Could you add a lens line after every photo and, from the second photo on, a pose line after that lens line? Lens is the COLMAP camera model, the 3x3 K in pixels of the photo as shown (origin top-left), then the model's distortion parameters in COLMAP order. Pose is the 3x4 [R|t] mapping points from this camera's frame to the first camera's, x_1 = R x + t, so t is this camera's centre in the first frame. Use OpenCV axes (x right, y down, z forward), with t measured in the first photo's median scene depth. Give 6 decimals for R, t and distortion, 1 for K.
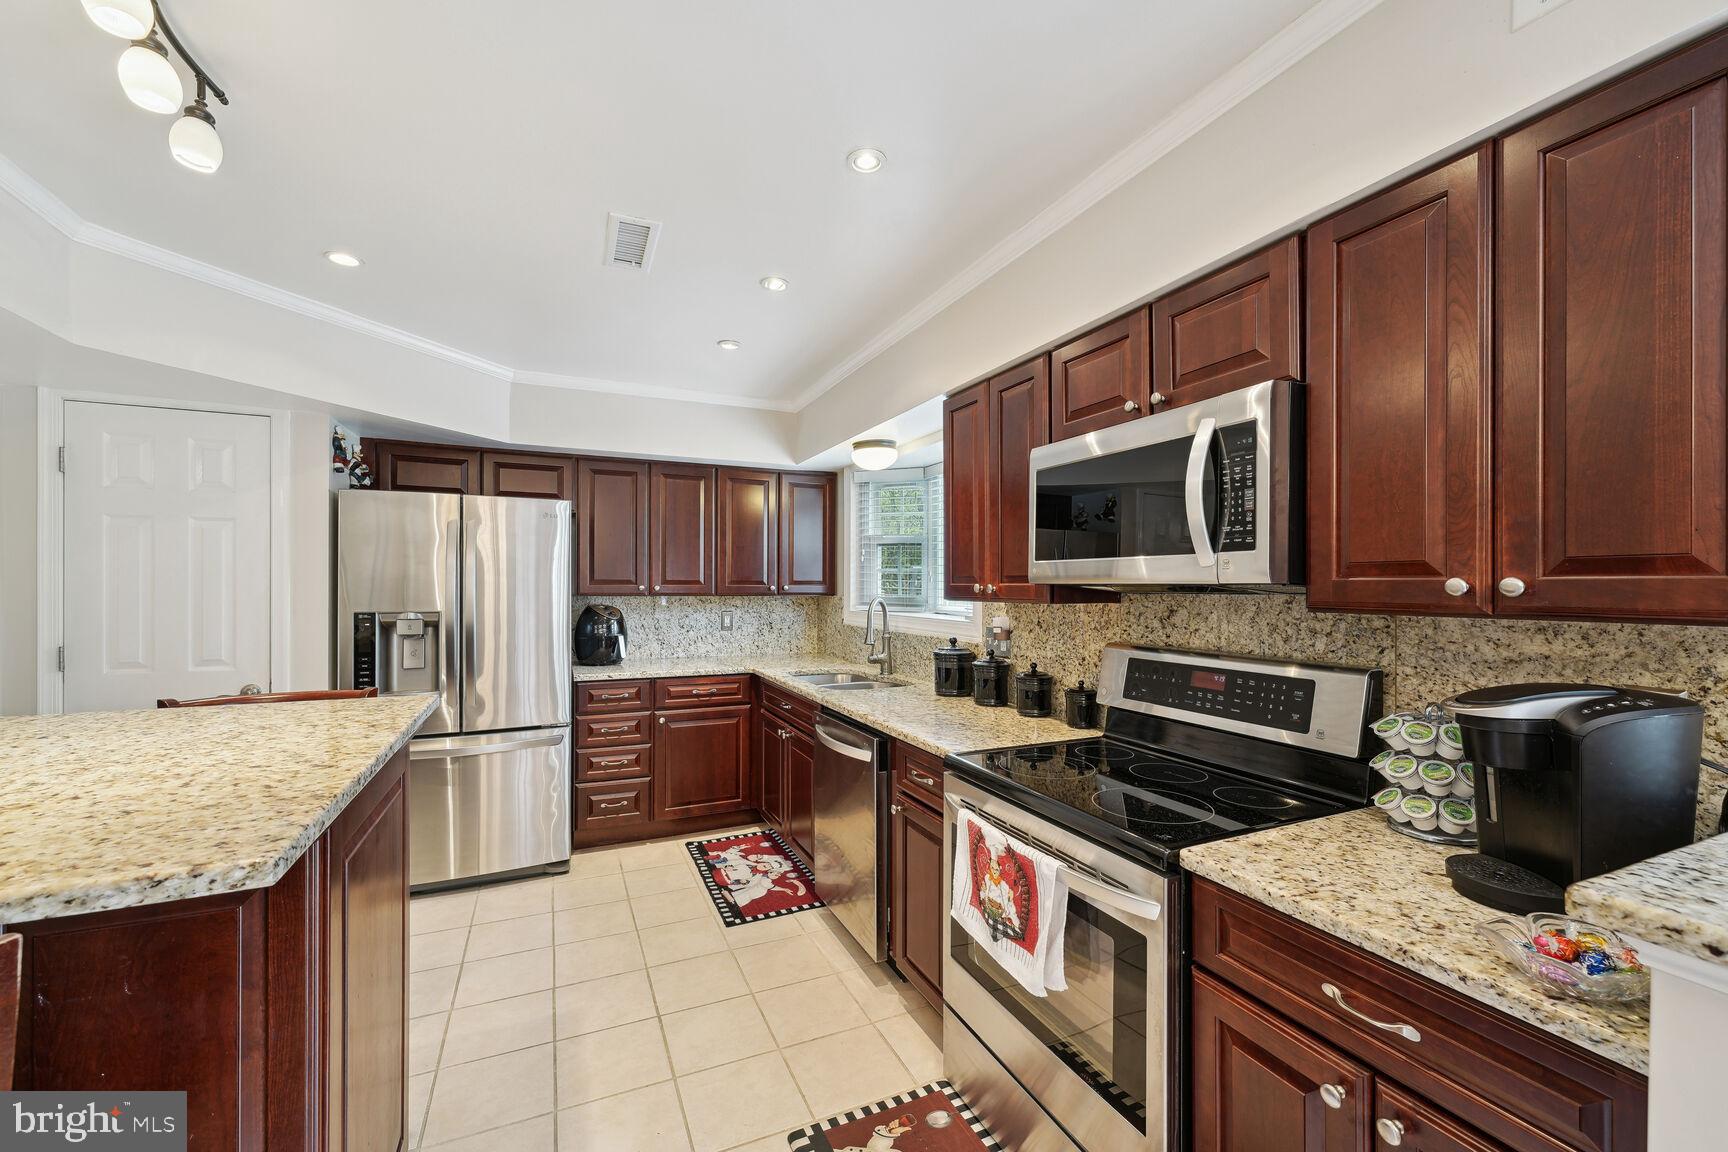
lens RADIAL K [[699.0, 0, 859.9], [0, 699.0, 574.1], [0, 0, 1]] dist [-0.002076, 0.000062]
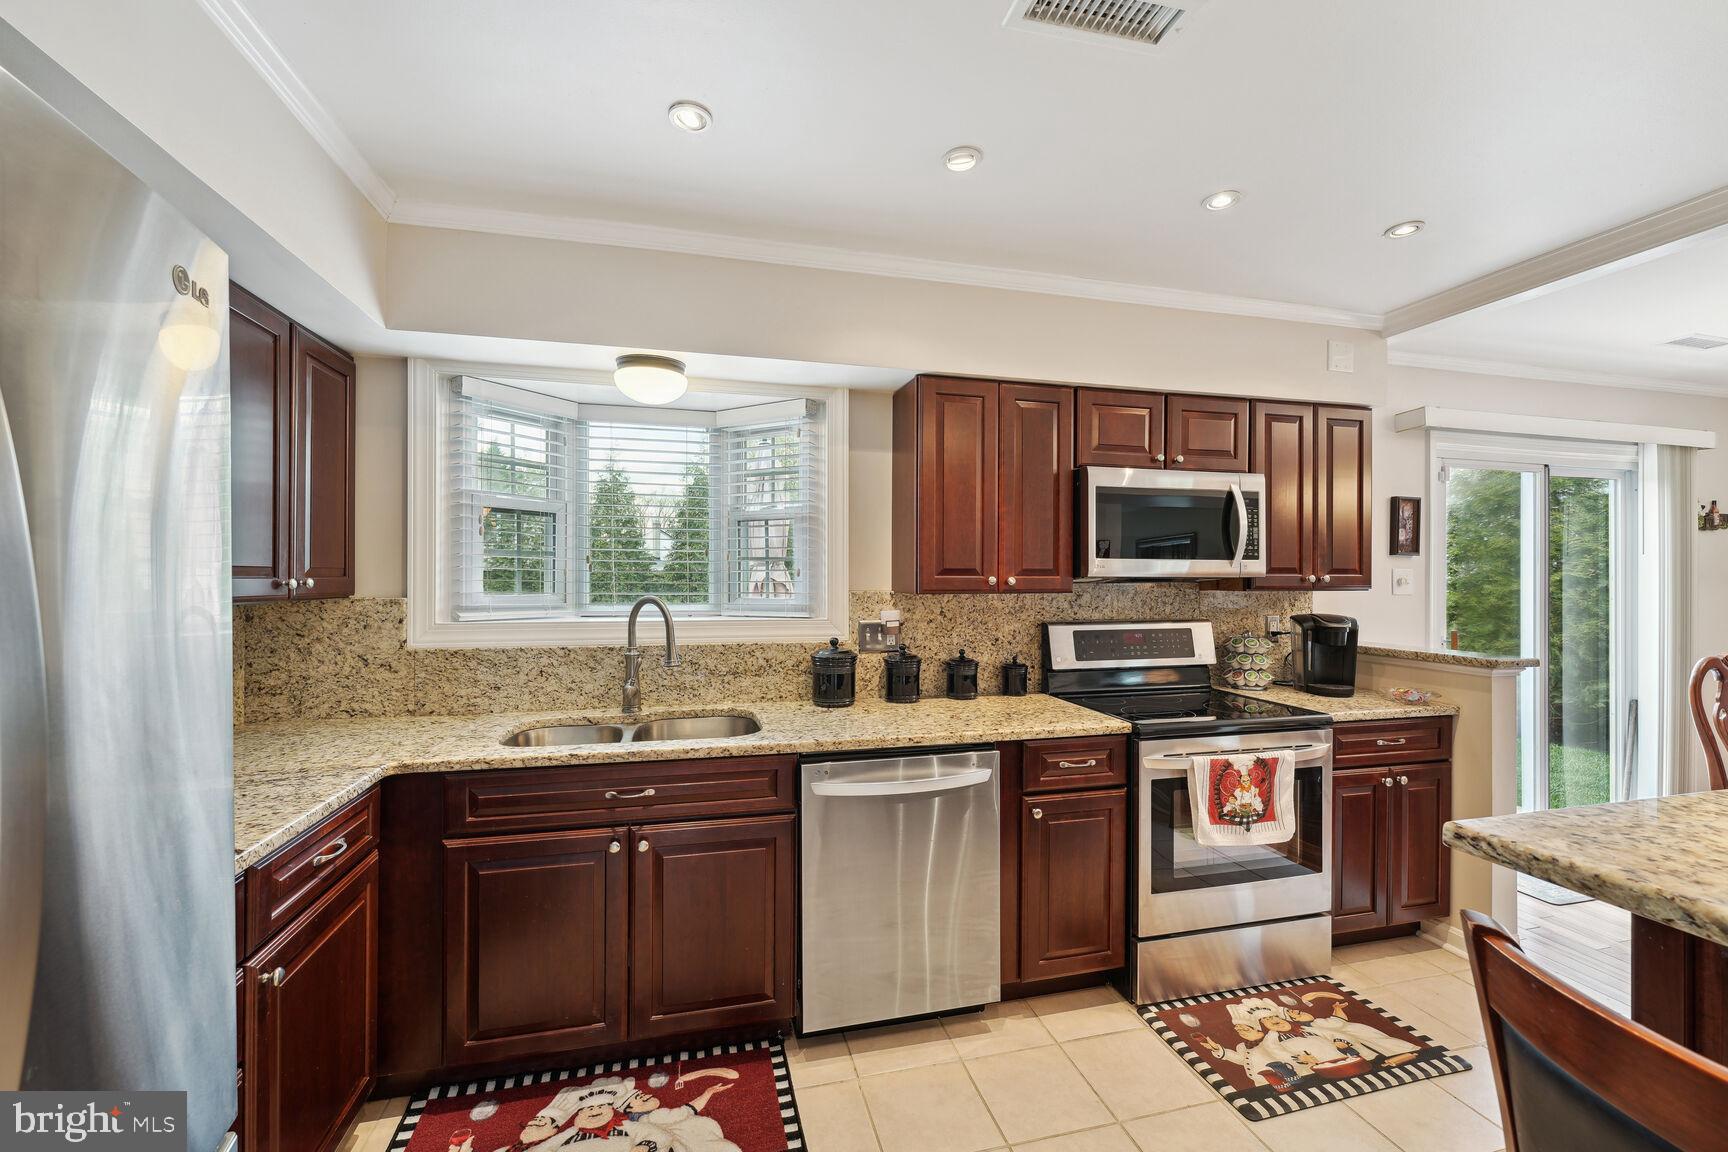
lens RADIAL K [[694.1, 0, 859.5], [0, 694.1, 572.6], [0, 0, 1]] dist [0.001704, 0.000162]
pose [[0.167206, 0.002999, 0.985917, -1.168521], [-0.017090, 0.999854, -0.000143, 0.015860], [-0.985774, -0.016825, 0.167233, 1.371126]]
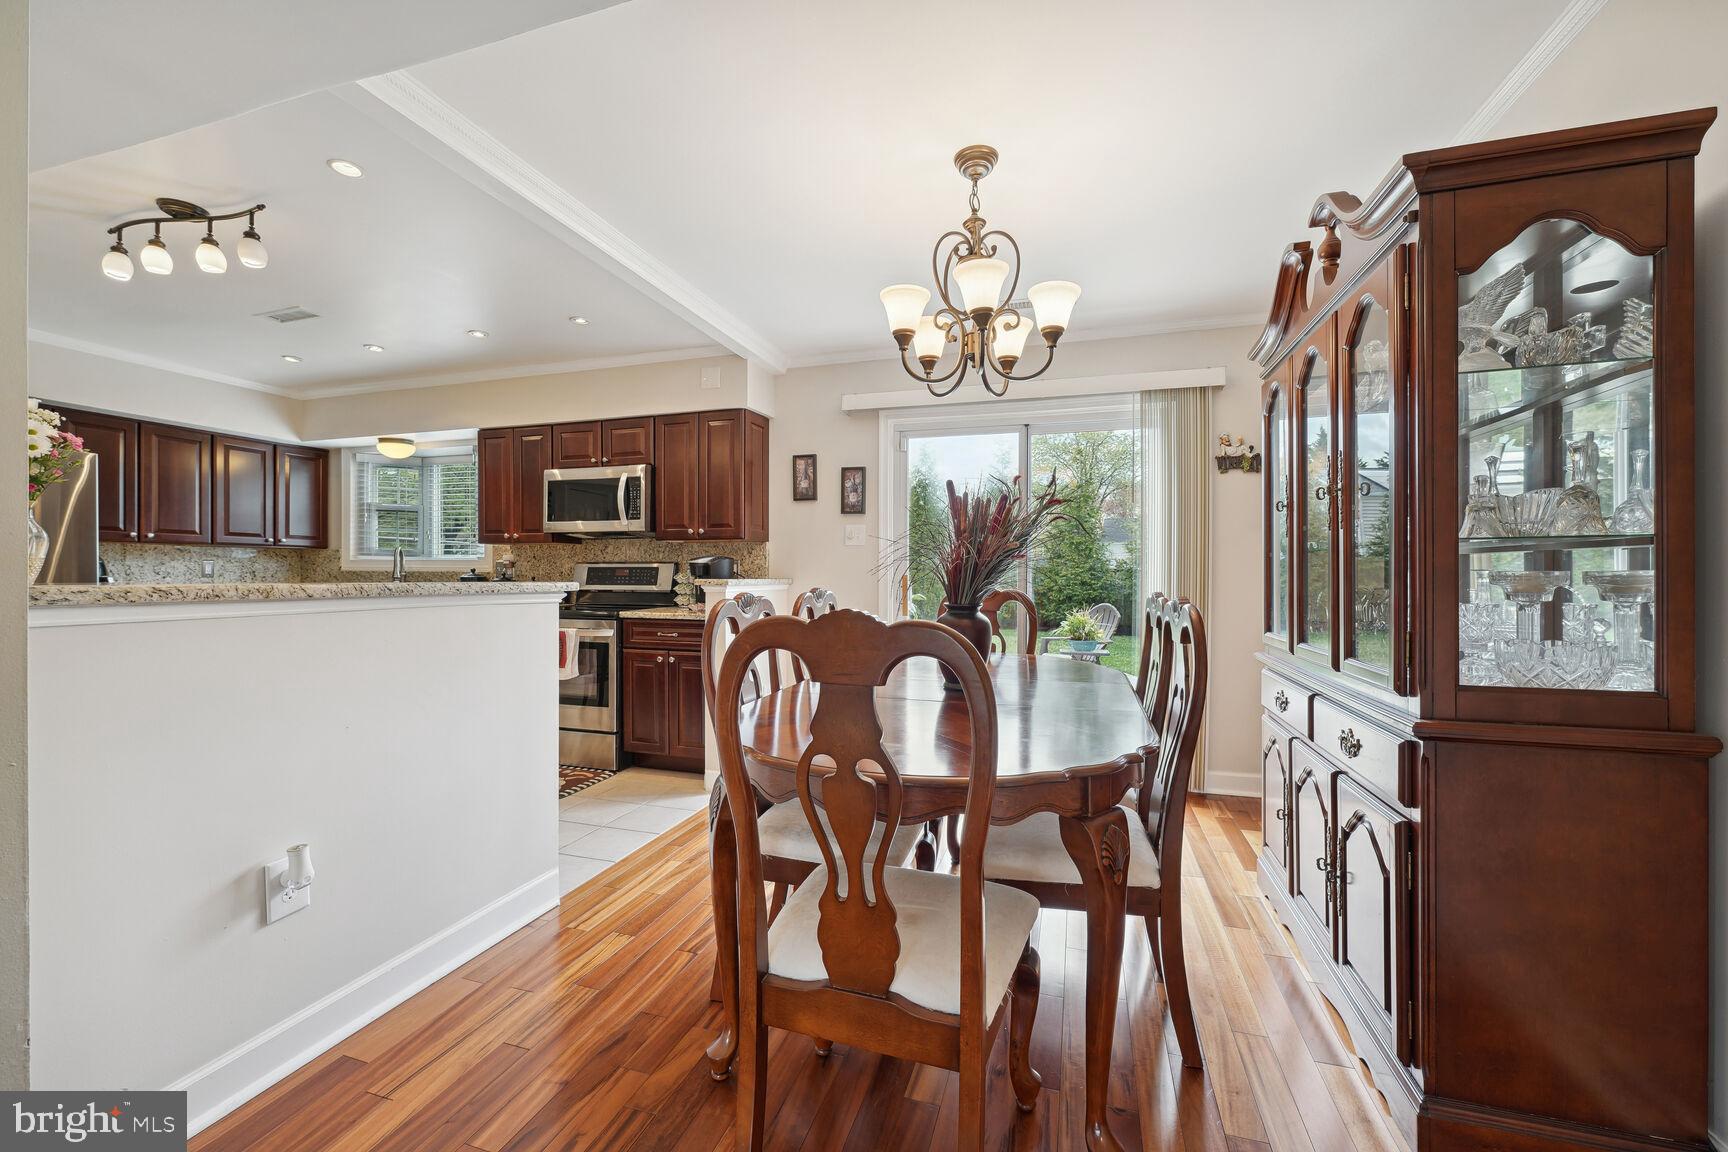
lens RADIAL K [[671.7, 0, 868.1], [0, 671.7, 594.3], [0, 0, 1]] dist [-0.000549, 0.000058]
pose [[0.656064, -0.025186, 0.754285, -0.770490], [-0.013314, 0.998901, 0.044934, 0.112587], [-0.754588, -0.039522, 0.655007, -1.295216]]
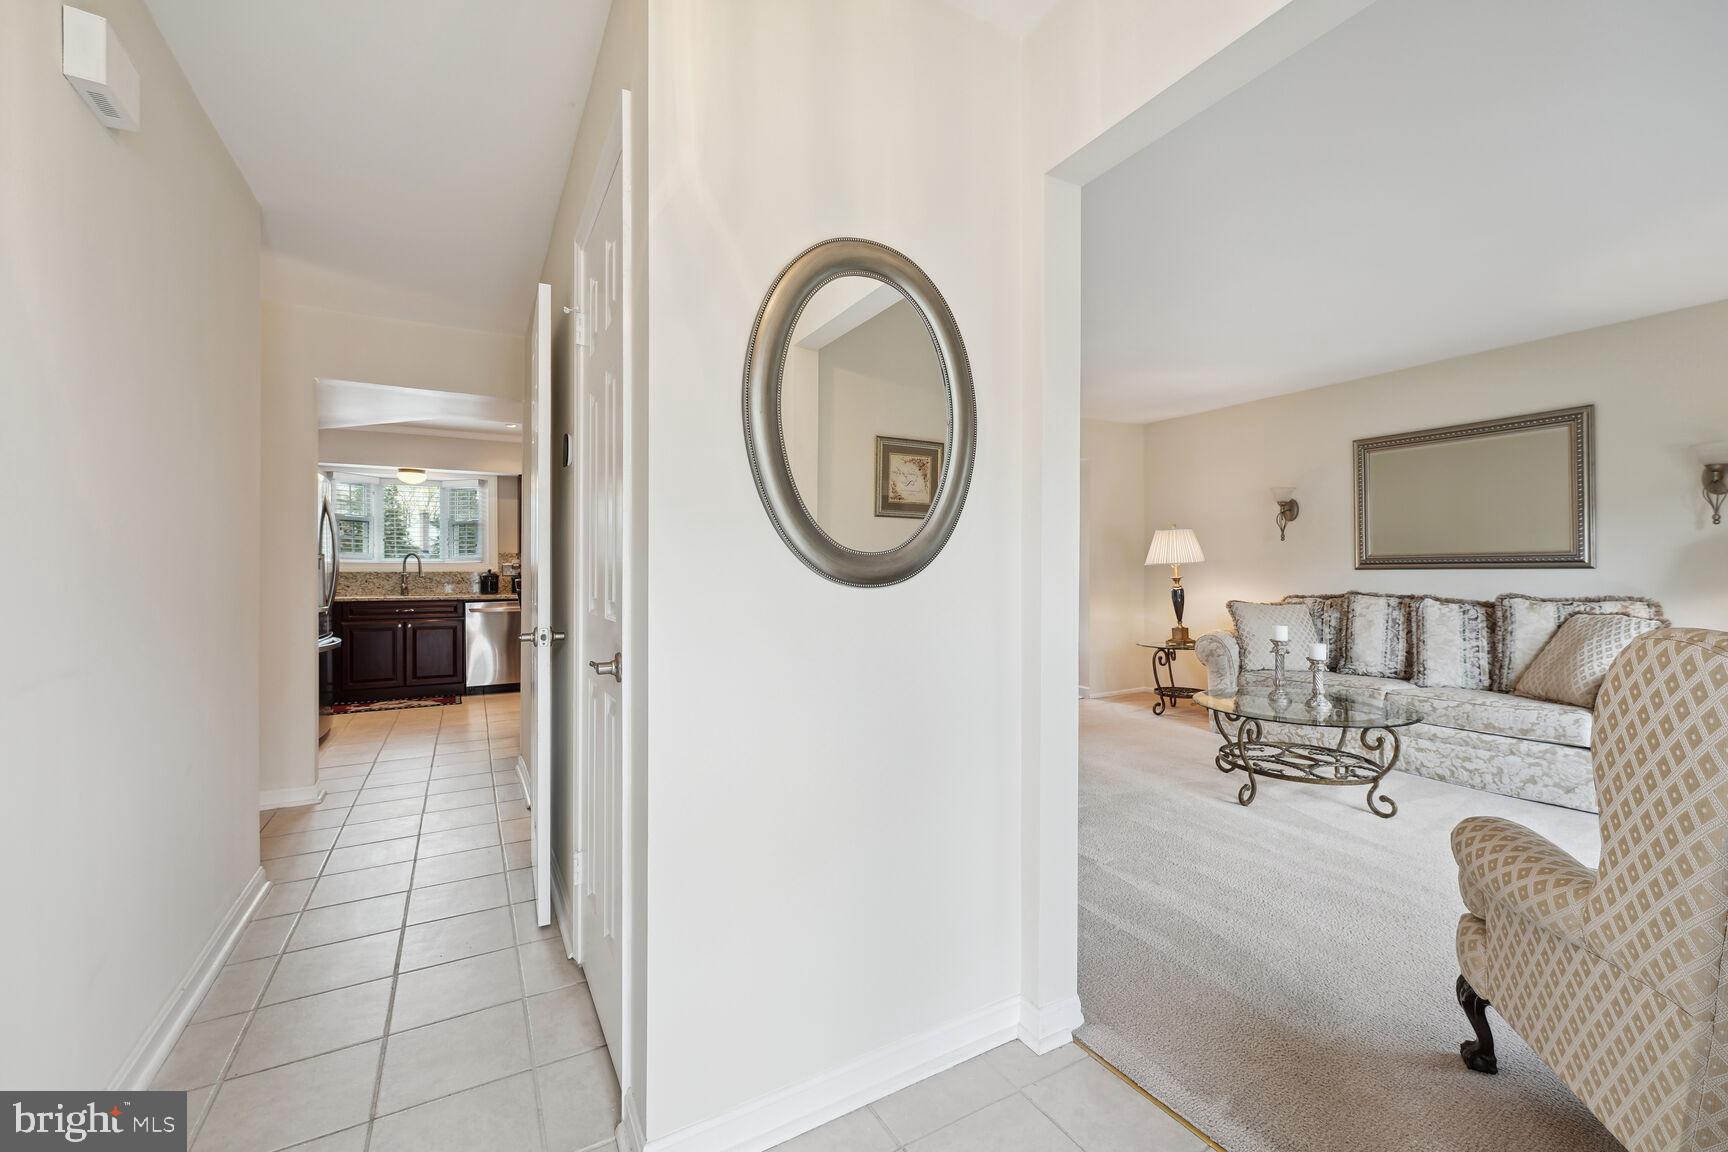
lens RADIAL K [[705.8, 0, 866.5], [0, 705.8, 569.2], [0, 0, 1]] dist [0.000408, 0.000131]
pose [[-0.103774, -0.002763, 0.994597, -3.853881], [-0.012297, 0.999923, 0.001494, 0.118506], [-0.994525, -0.012076, -0.103800, -0.000732]]
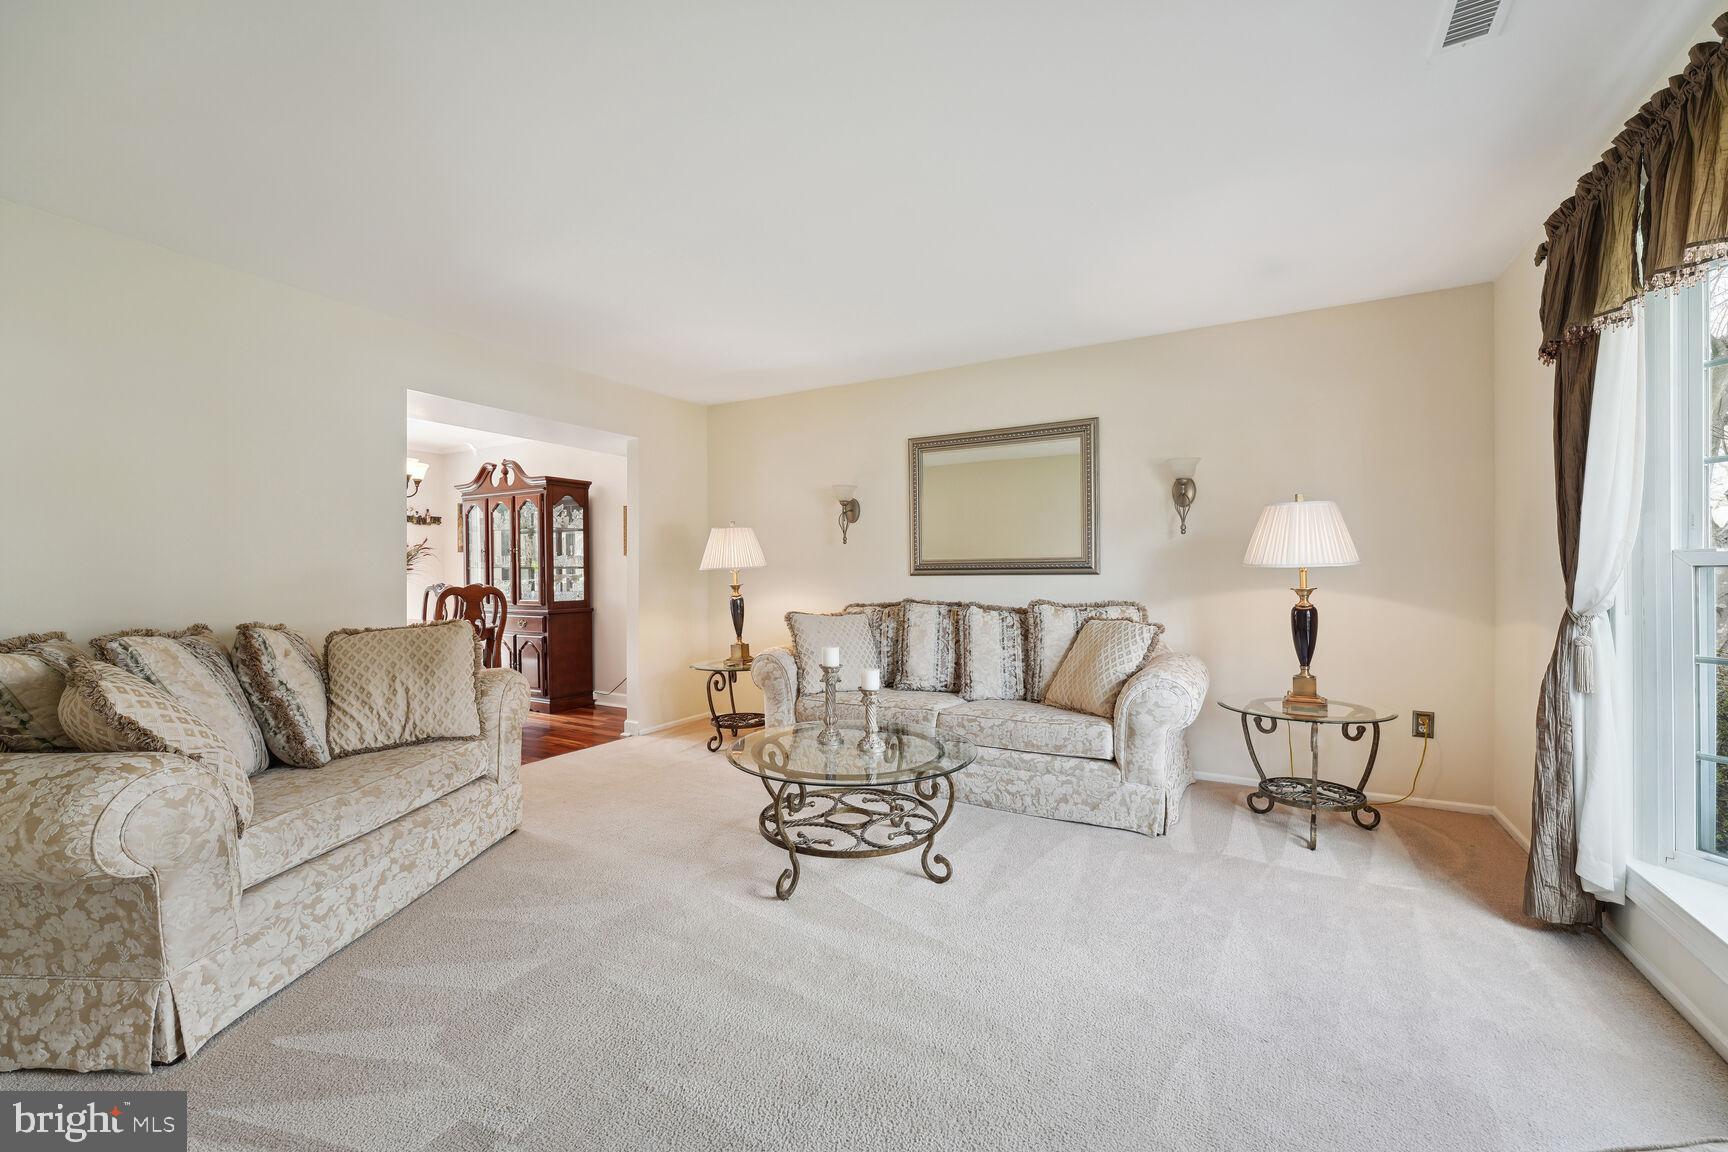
lens RADIAL K [[705.8, 0, 866.5], [0, 705.8, 569.2], [0, 0, 1]] dist [0.000408, 0.000131]
pose [[-0.602157, 0.003980, 0.798368, -3.290366], [-0.011681, 0.999837, -0.013795, 0.115022], [-0.798292, -0.017632, -0.602012, -0.489313]]
